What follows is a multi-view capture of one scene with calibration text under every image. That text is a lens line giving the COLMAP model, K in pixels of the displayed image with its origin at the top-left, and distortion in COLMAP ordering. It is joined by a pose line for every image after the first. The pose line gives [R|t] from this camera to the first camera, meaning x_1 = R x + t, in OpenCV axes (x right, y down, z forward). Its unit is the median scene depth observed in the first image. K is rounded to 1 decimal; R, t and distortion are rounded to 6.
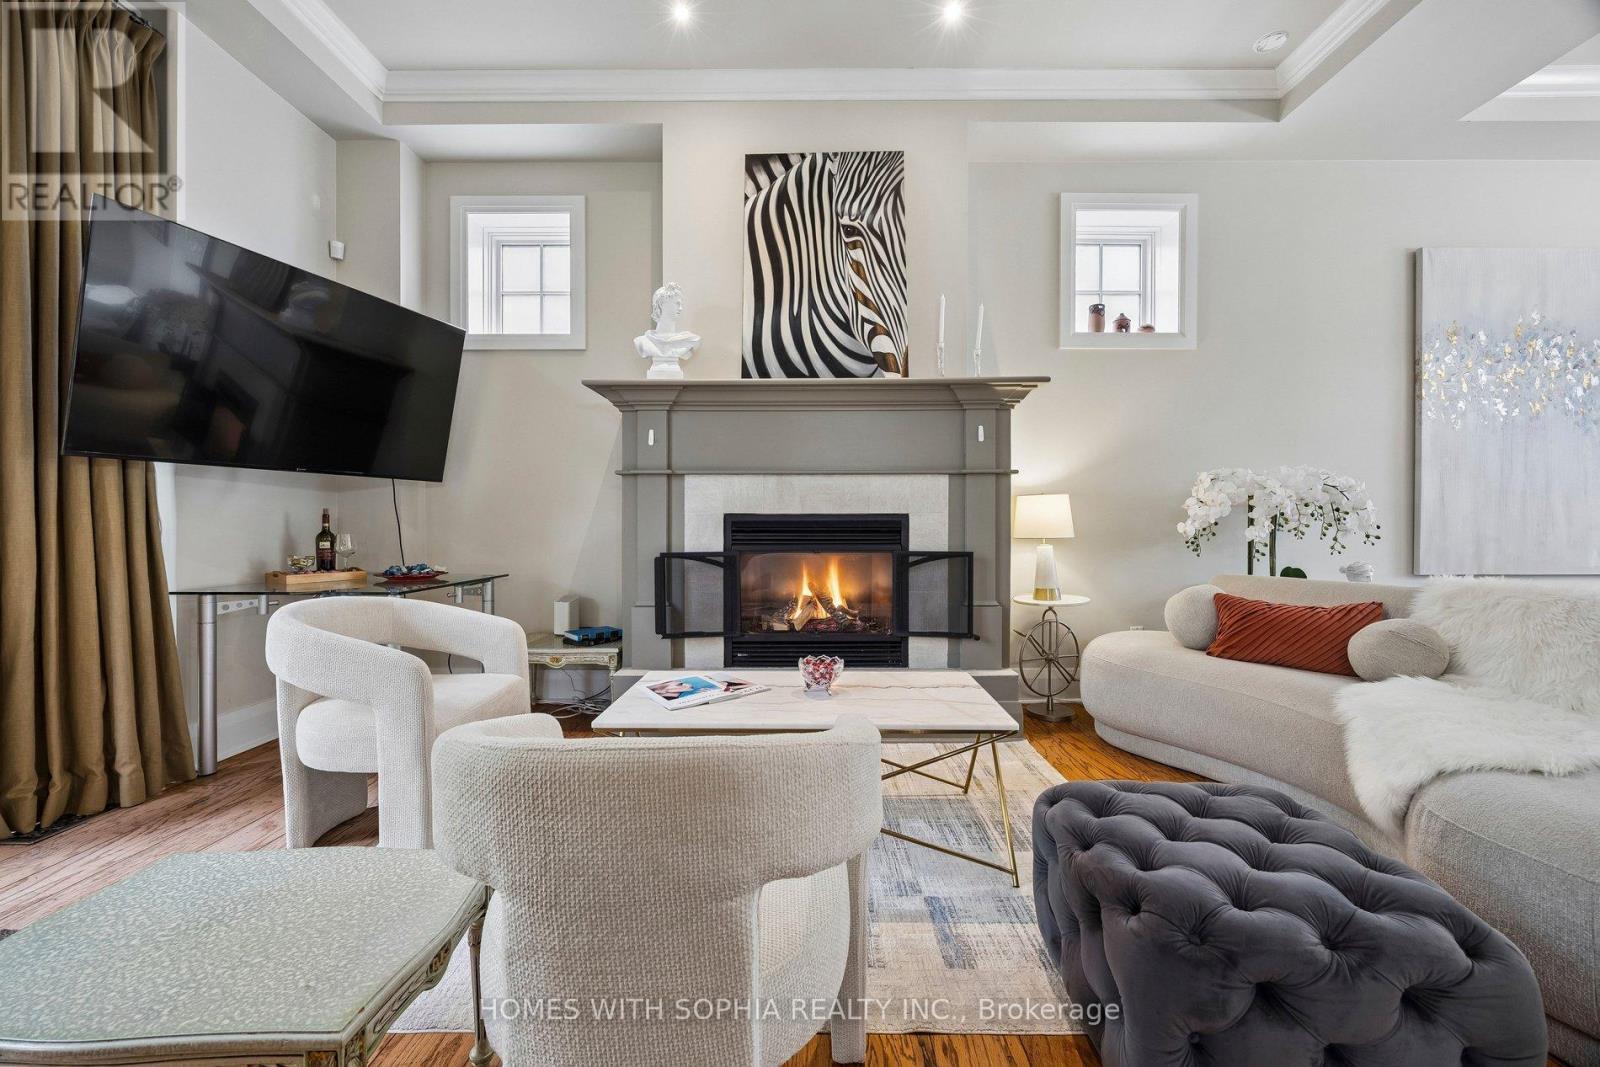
lens RADIAL K [[612.6, 0, 807.4], [0, 612.6, 528.5], [0, 0, 1]] dist [-0.002175, 0.000063]
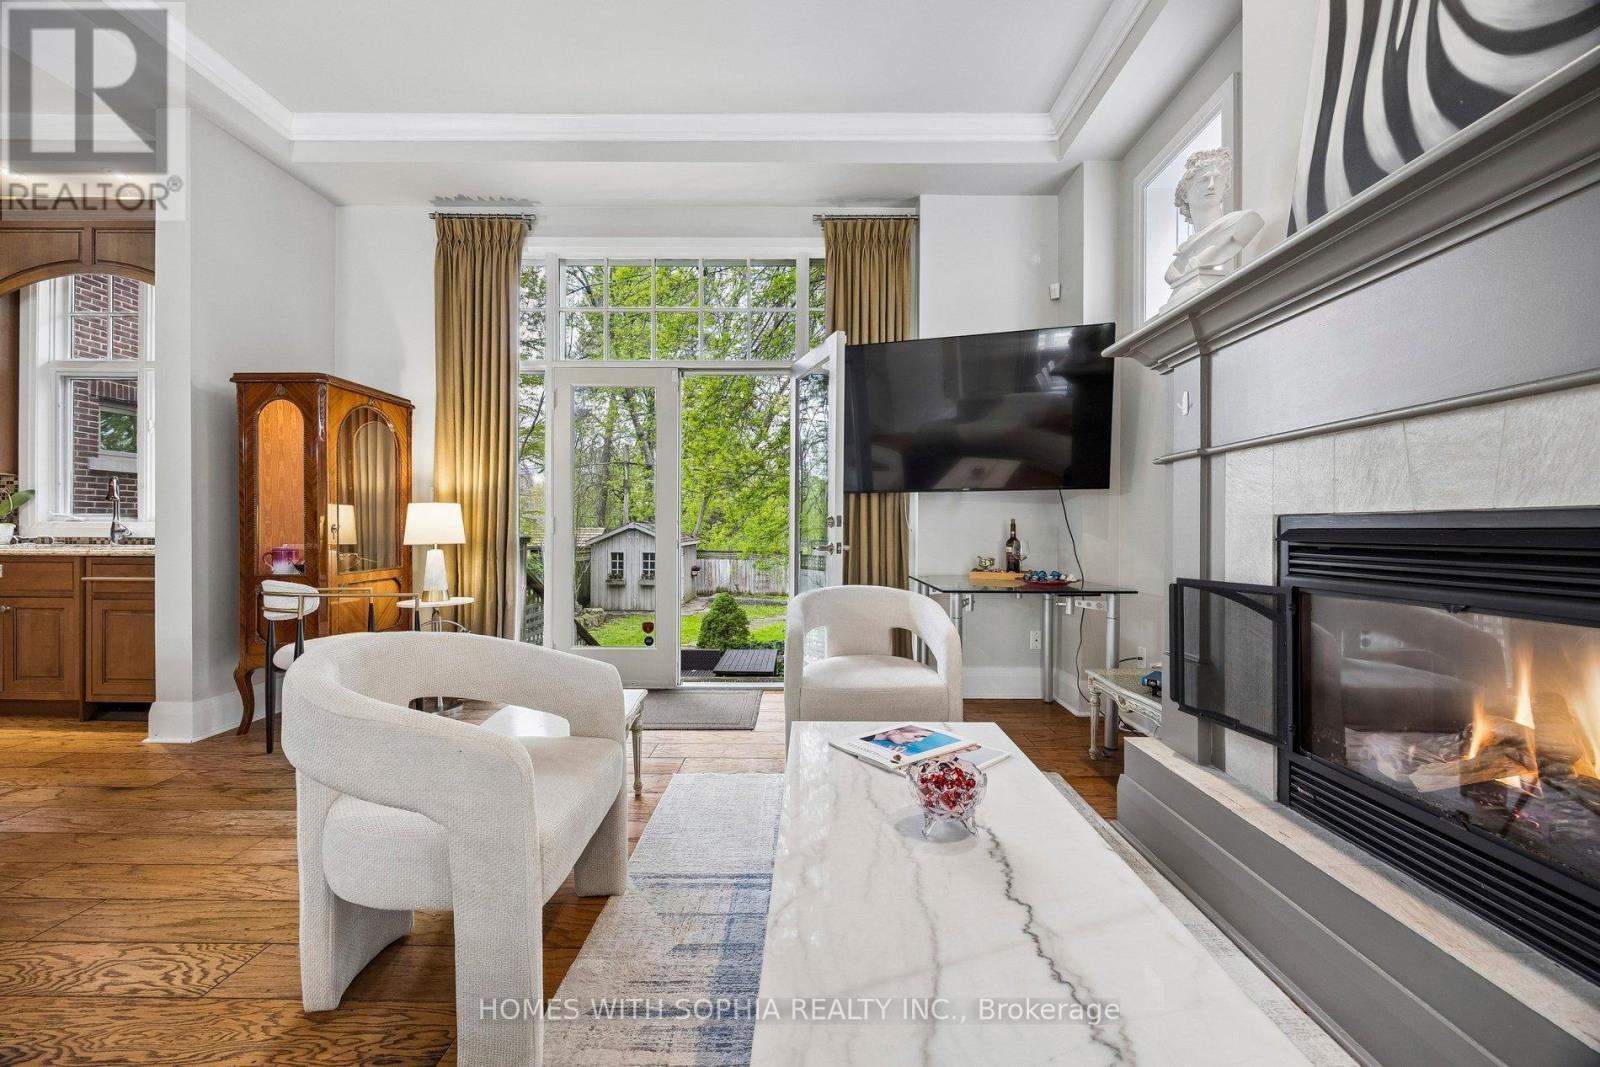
lens RADIAL K [[612.6, 0, 804.6], [0, 612.6, 530.0], [0, 0, 1]] dist [-0.002175, 0.000063]
pose [[-0.004724, 0.000995, -0.999988, 0.402311], [-0.009598, 0.999953, 0.001040, -0.008196], [0.999943, 0.009603, -0.004714, 0.588905]]
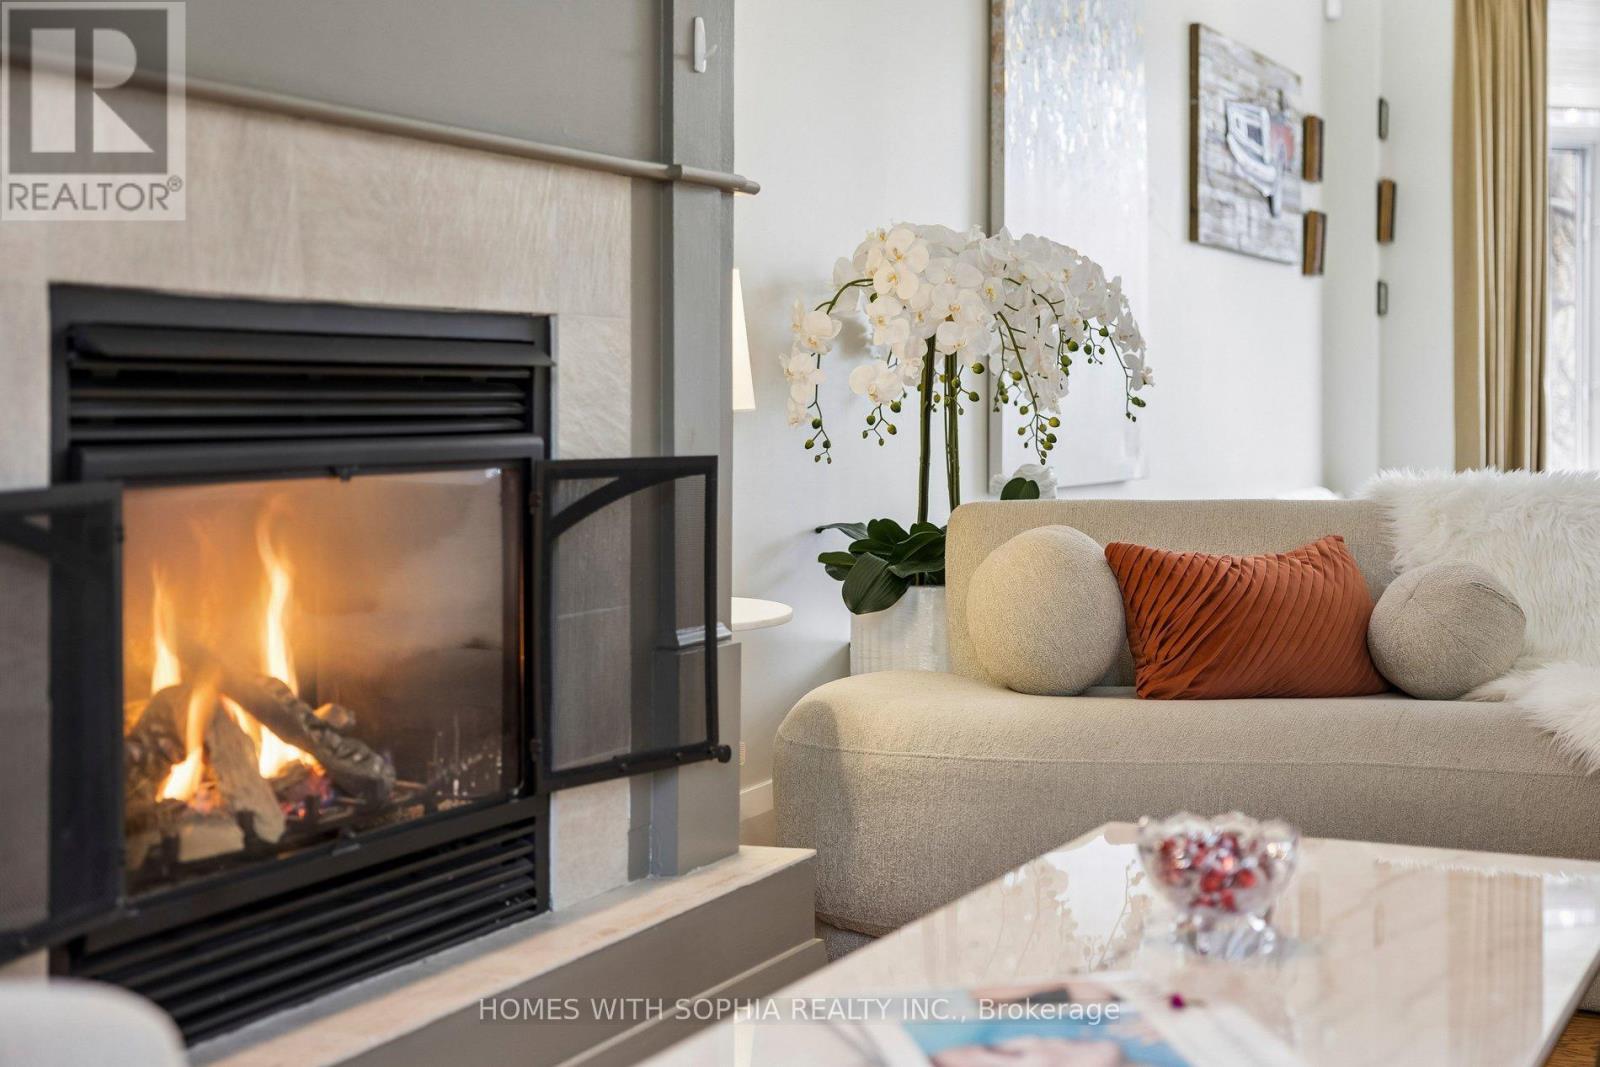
lens RADIAL K [[2340.2, 0, 793.2], [0, 2340.2, 523.7], [0, 0, 1]] dist [0.001800, 0.000000]
pose [[0.427767, -0.046918, 0.902671, -0.684356], [0.011759, 0.998856, 0.046344, 0.018556], [-0.903813, -0.009210, 0.427829, 0.487895]]
